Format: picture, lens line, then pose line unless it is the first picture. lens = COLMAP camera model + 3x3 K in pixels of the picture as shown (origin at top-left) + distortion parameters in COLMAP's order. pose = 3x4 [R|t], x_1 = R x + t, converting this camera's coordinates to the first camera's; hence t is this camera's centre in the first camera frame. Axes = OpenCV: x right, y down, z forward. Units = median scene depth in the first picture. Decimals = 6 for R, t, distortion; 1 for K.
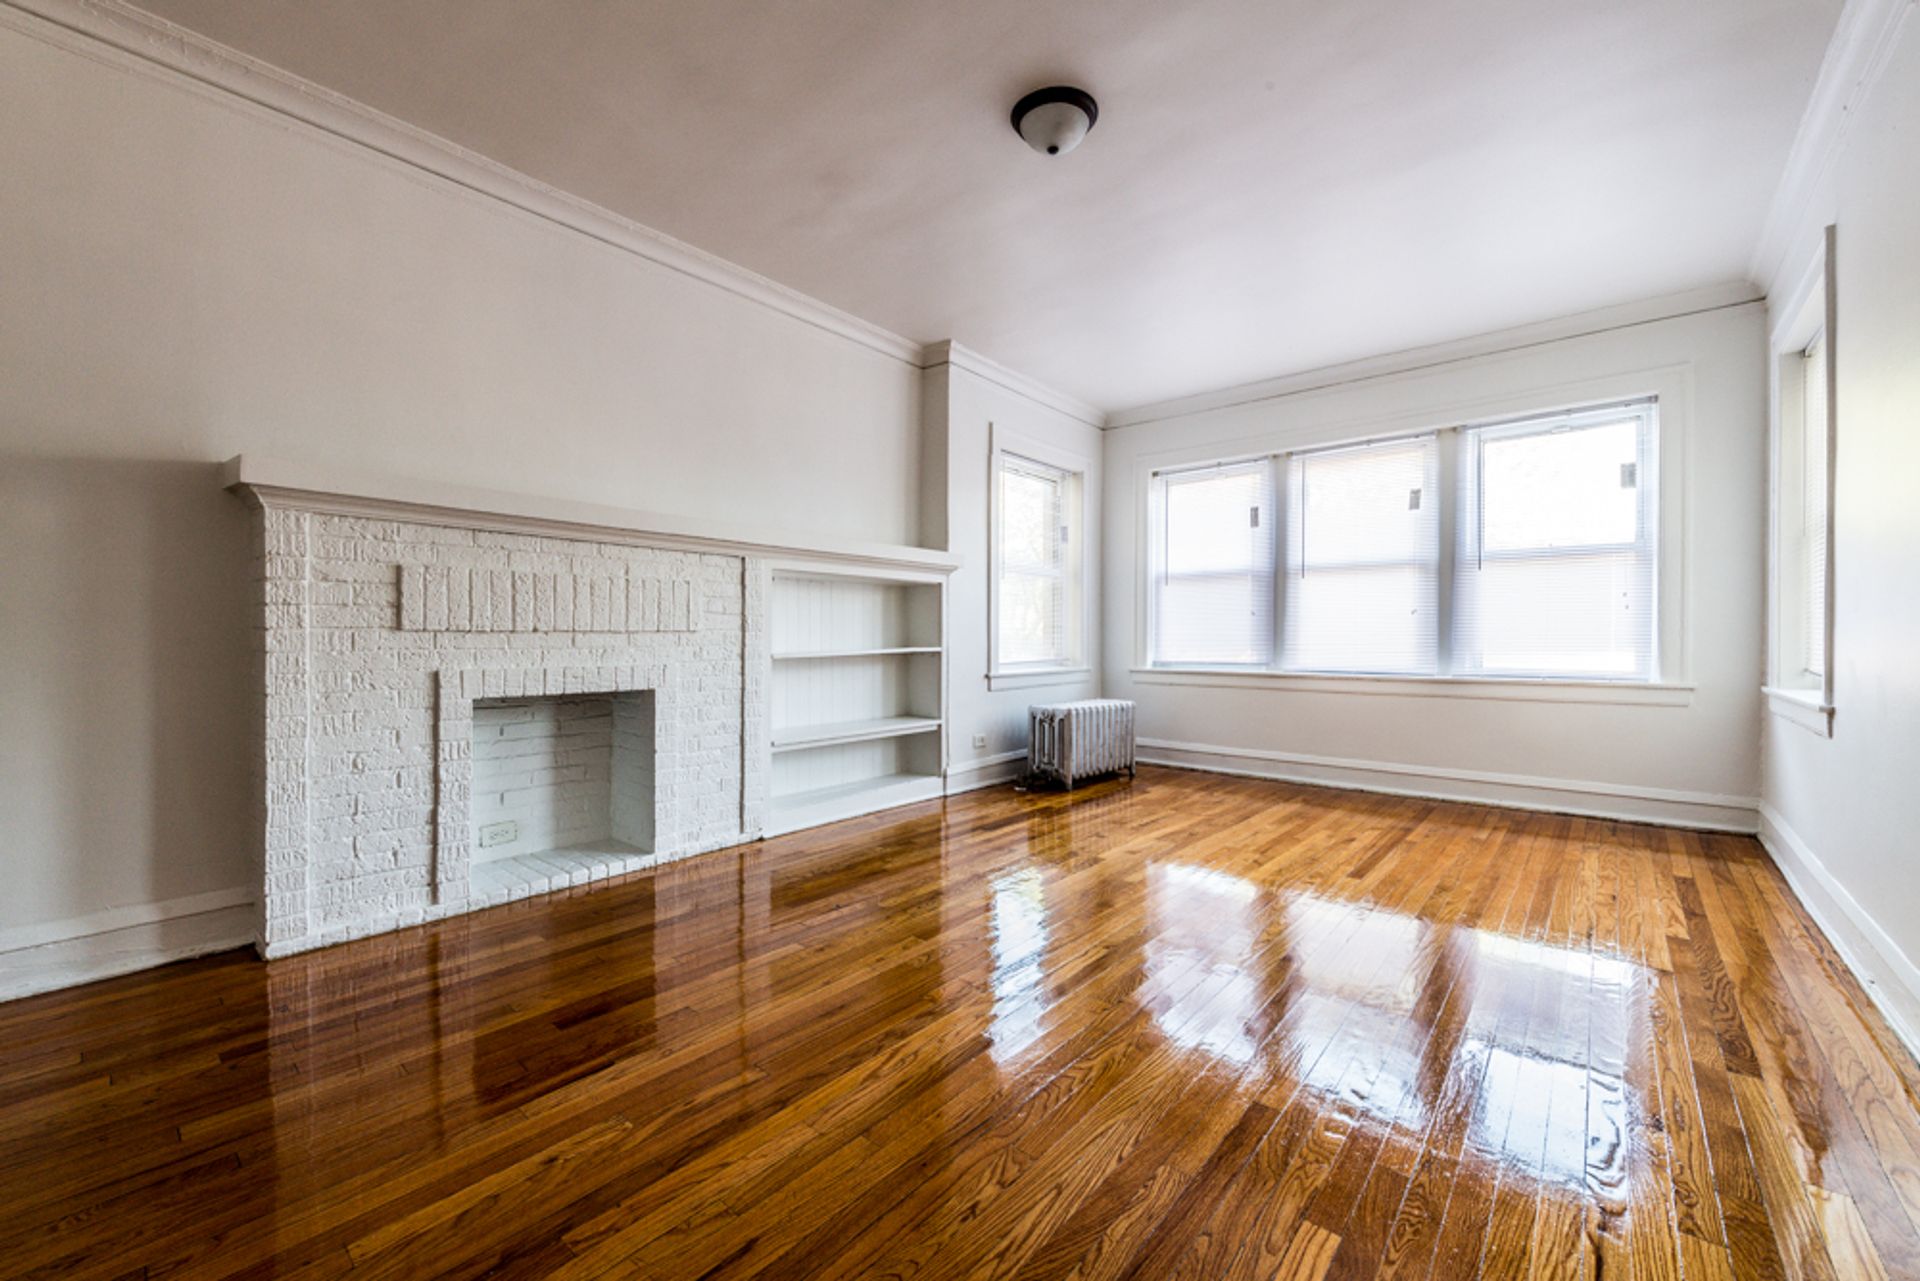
lens RADIAL K [[754.6, 0, 952.5], [0, 754.6, 640.3], [0, 0, 1]] dist [0.003229, -0.005700]
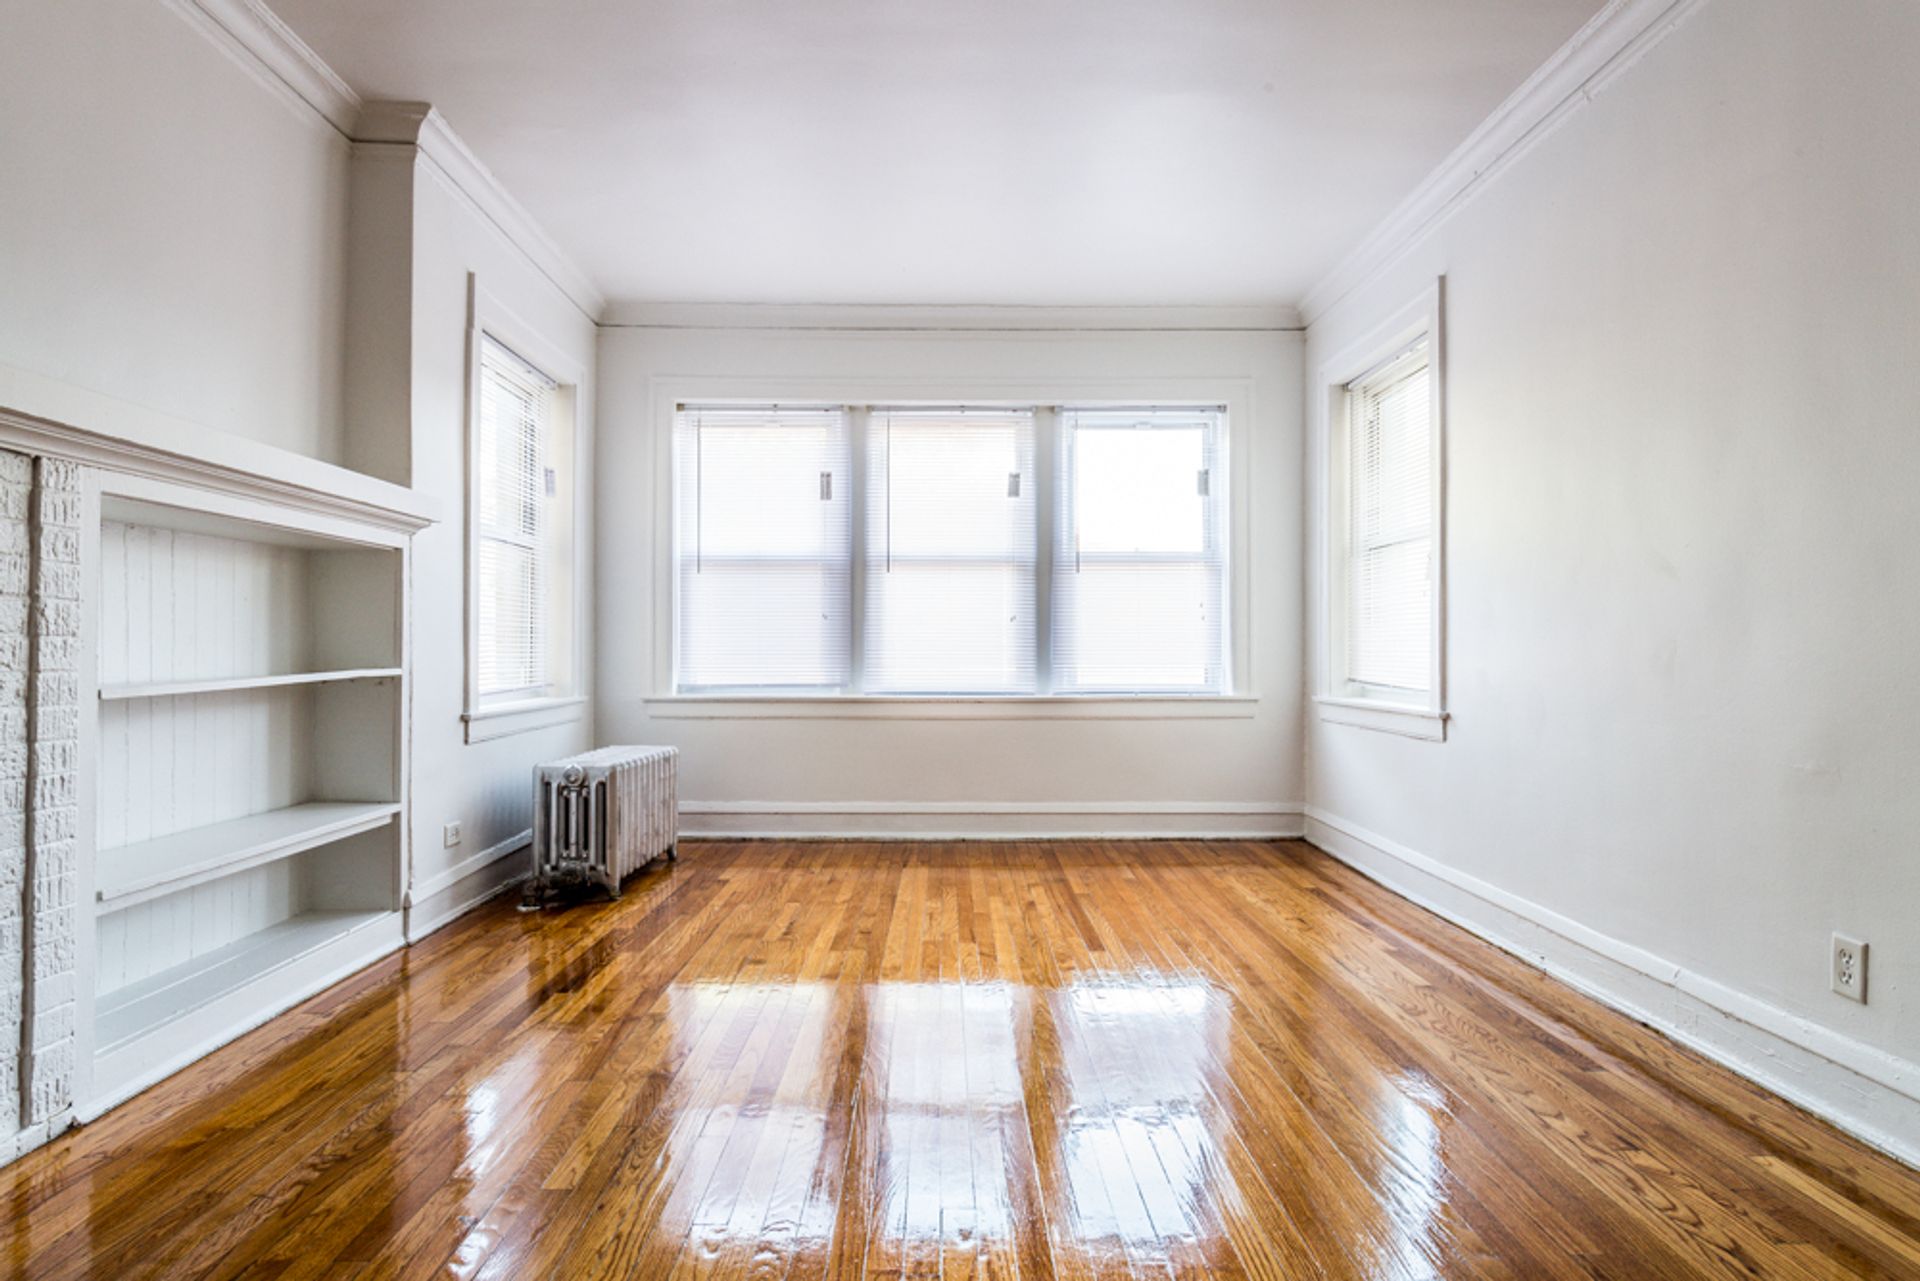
lens RADIAL K [[1045.8, 0, 960.0], [0, 1045.8, 640.5], [0, 0, 1]] dist [0.001960, -0.003191]
pose [[0.748451, 0.005154, 0.663170, -0.207212], [0.002512, 0.999941, -0.010606, -0.001518], [-0.663186, 0.009604, 0.748393, 0.176062]]
